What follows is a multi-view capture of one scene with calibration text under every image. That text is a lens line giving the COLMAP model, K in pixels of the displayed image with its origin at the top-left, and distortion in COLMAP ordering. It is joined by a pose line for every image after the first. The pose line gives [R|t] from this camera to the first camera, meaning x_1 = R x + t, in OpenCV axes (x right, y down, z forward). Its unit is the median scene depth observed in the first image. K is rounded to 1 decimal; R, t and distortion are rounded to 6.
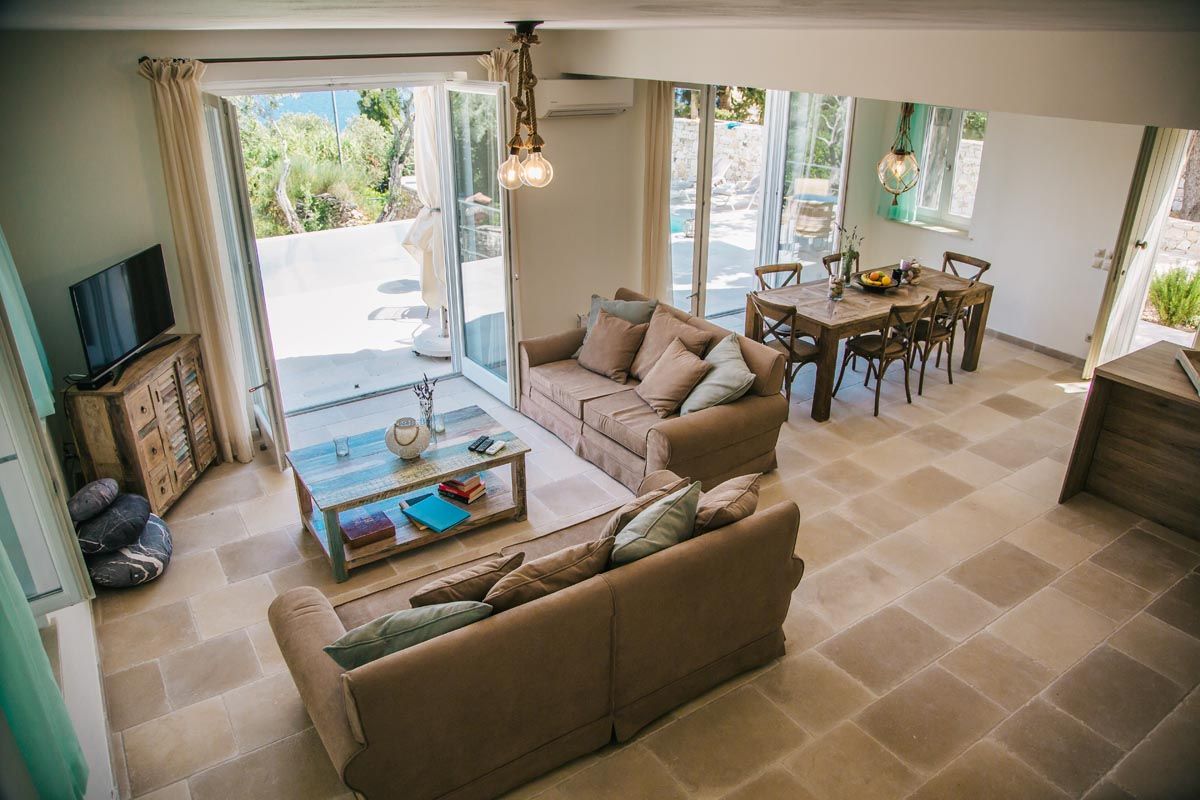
lens RADIAL K [[821.5, 0, 606.5], [0, 821.5, 401.7], [0, 0, 1]] dist [-0.098157, 0.035015]
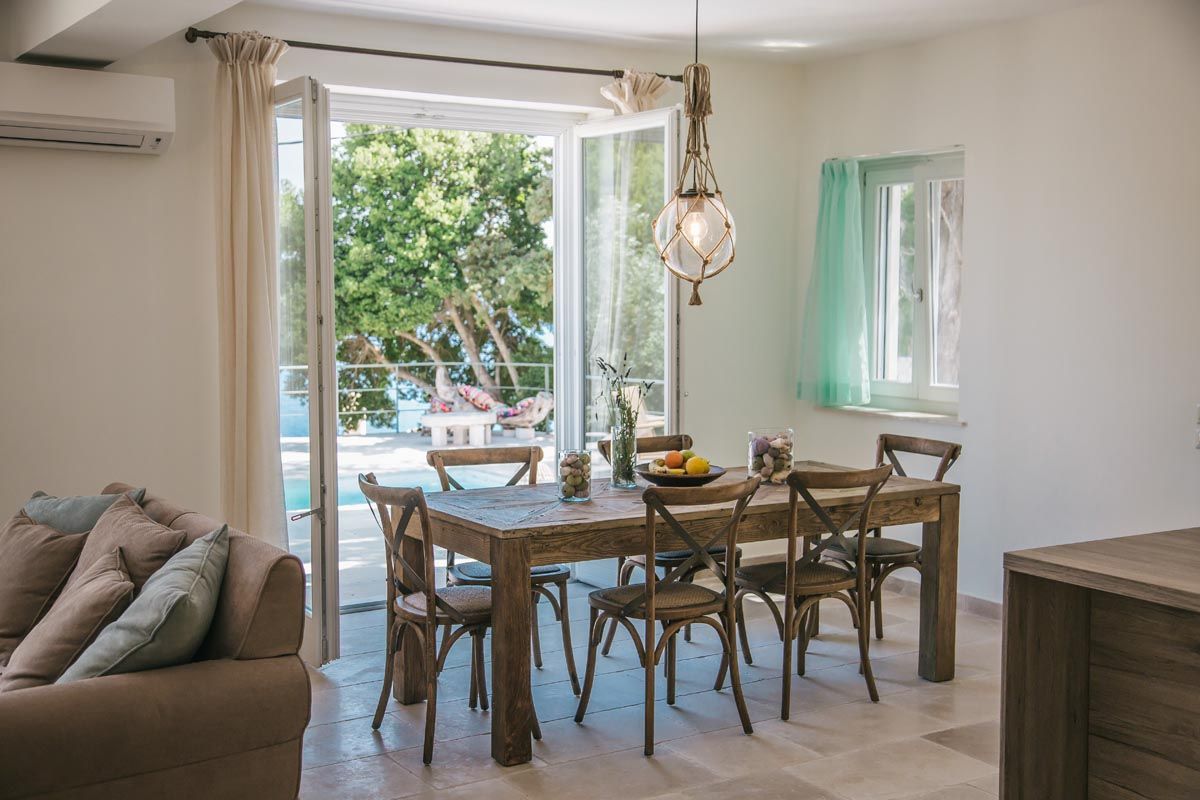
lens RADIAL K [[1431.9, 0, 603.0], [0, 1431.9, 400.0], [0, 0, 1]] dist [0.100921, 0.004936]
pose [[0.999781, -0.003968, -0.020555, 0.388390], [-0.003152, 0.942156, -0.335160, 0.114413], [0.020696, 0.335151, 0.941937, 0.265958]]
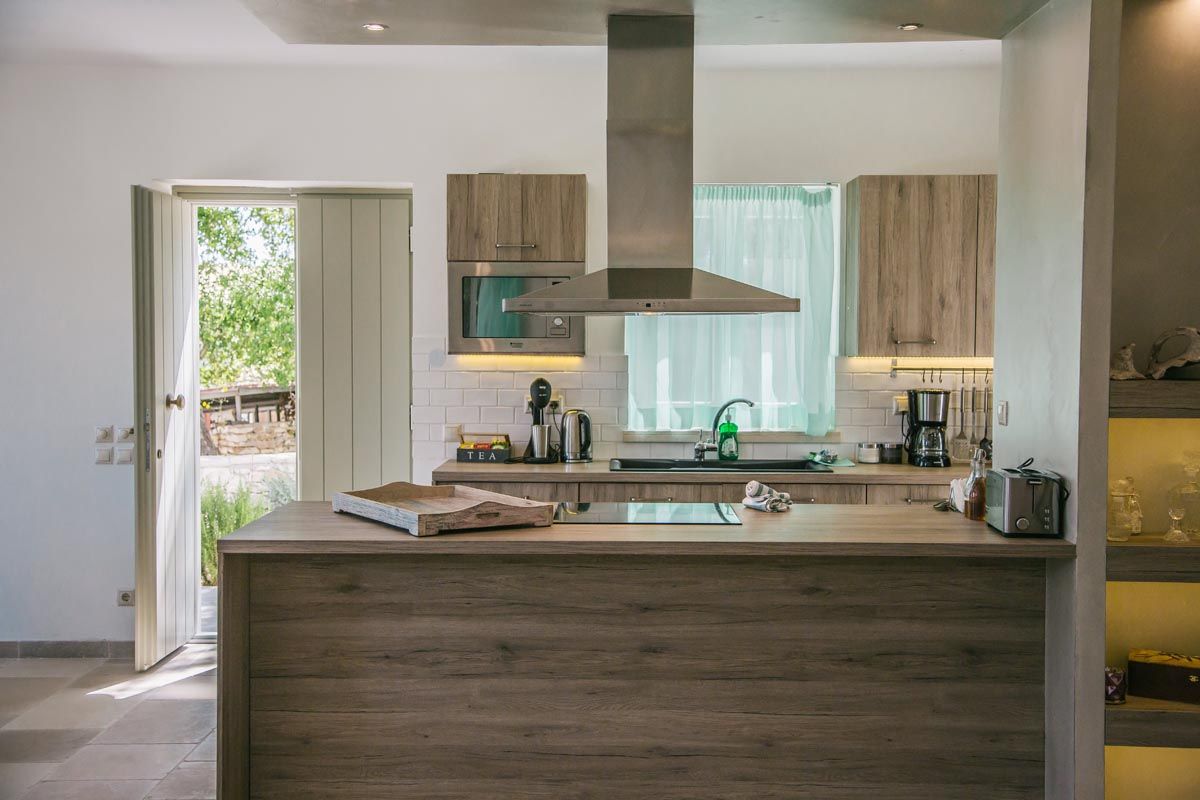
lens RADIAL K [[1431.9, 0, 603.0], [0, 1431.9, 400.0], [0, 0, 1]] dist [0.100921, 0.004936]
pose [[0.575747, -0.050334, 0.816077, 0.031107], [0.338446, 0.923251, -0.181831, 0.106908], [-0.744291, 0.380887, 0.548595, 0.277502]]
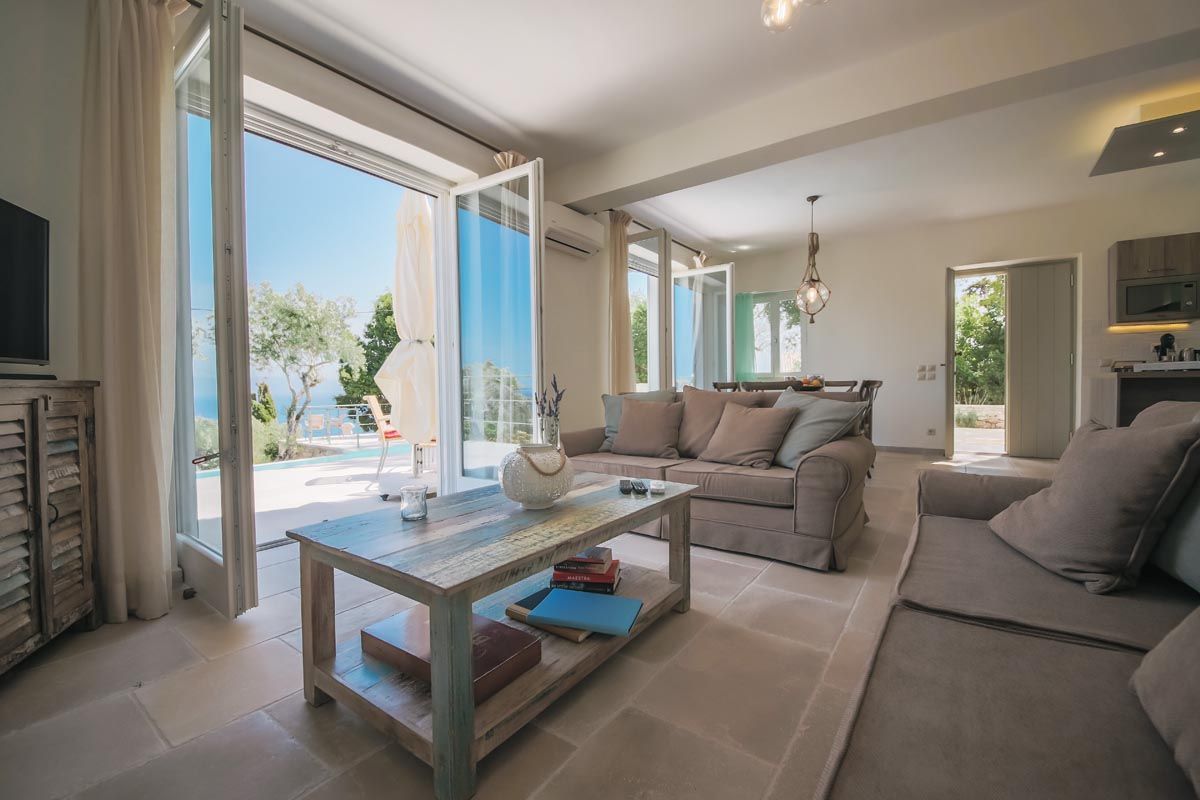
lens RADIAL K [[495.9, 0, 597.8], [0, 495.9, 395.8], [0, 0, 1]] dist [0.016213, -0.017048]
pose [[0.938770, -0.026417, 0.343529, -0.284821], [0.158720, 0.918118, -0.363135, 0.113951], [-0.305807, 0.395425, 0.866095, 0.570224]]
